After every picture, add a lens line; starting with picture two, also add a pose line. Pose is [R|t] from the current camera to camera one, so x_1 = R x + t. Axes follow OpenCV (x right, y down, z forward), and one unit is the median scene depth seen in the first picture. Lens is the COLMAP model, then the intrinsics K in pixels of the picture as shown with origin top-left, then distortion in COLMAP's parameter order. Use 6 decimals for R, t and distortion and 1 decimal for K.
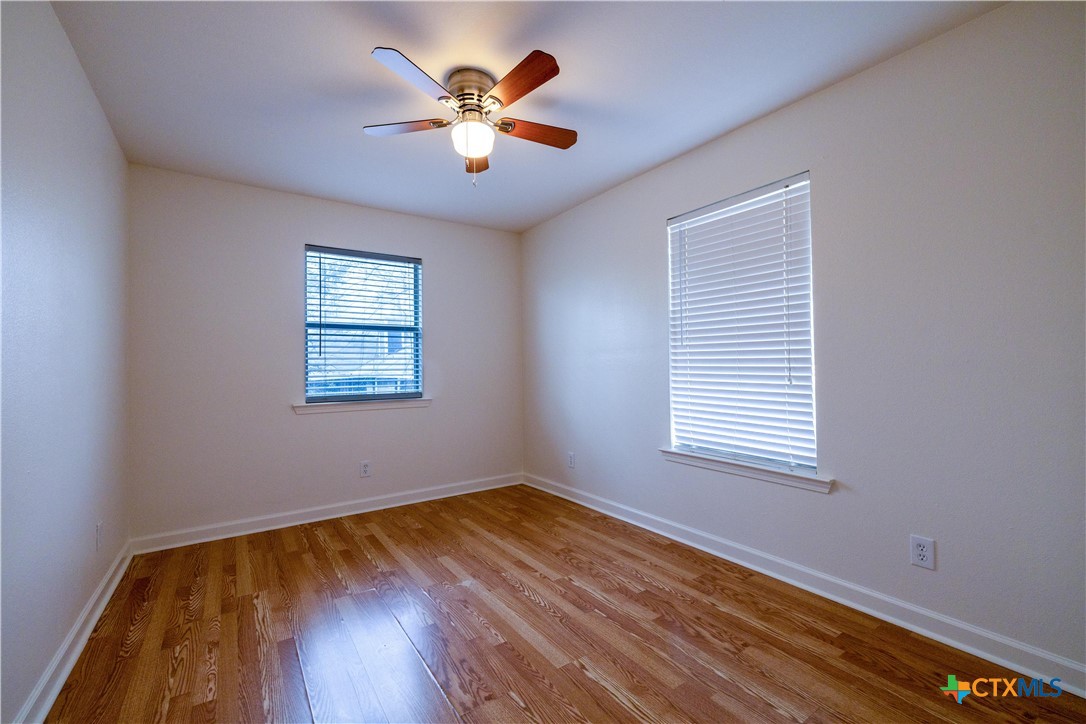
lens RADIAL K [[455.0, 0, 540.0], [0, 455.0, 360.8], [0, 0, 1]] dist [0.001253, 0.000254]
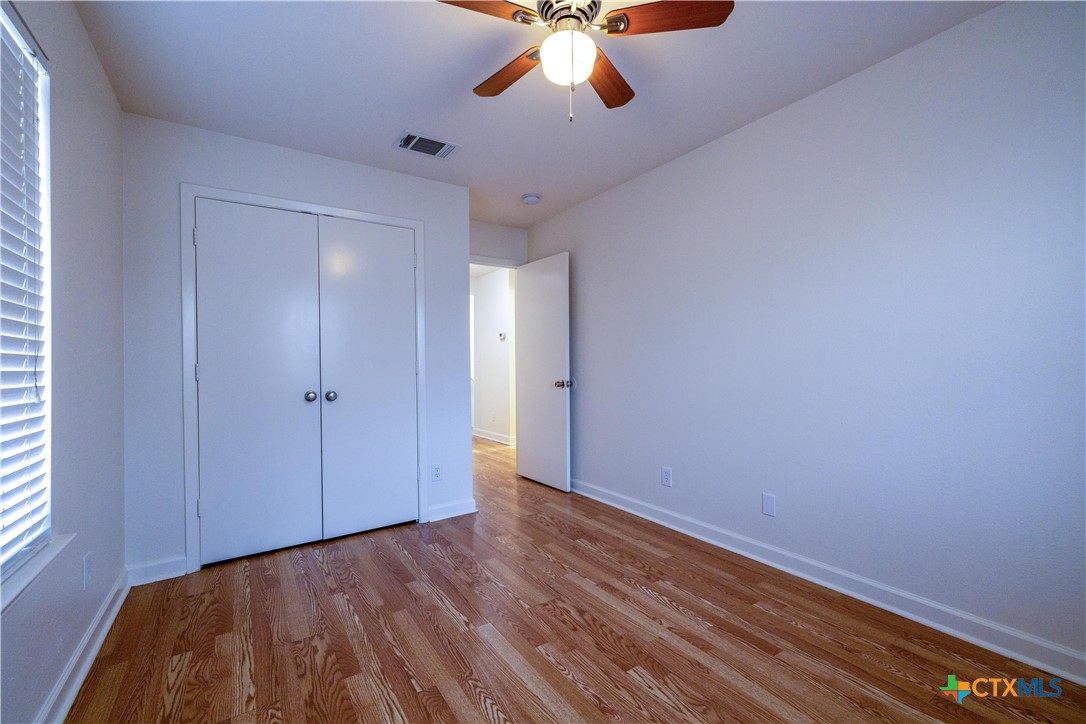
lens RADIAL K [[466.7, 0, 543.0], [0, 466.7, 362.0], [0, 0, 1]] dist [0.001820, 0.000224]
pose [[-0.999653, 0.025555, 0.006313, -0.110048], [0.025496, 0.999631, -0.009346, 0.027104], [-0.006550, -0.009181, -0.999936, 1.979074]]
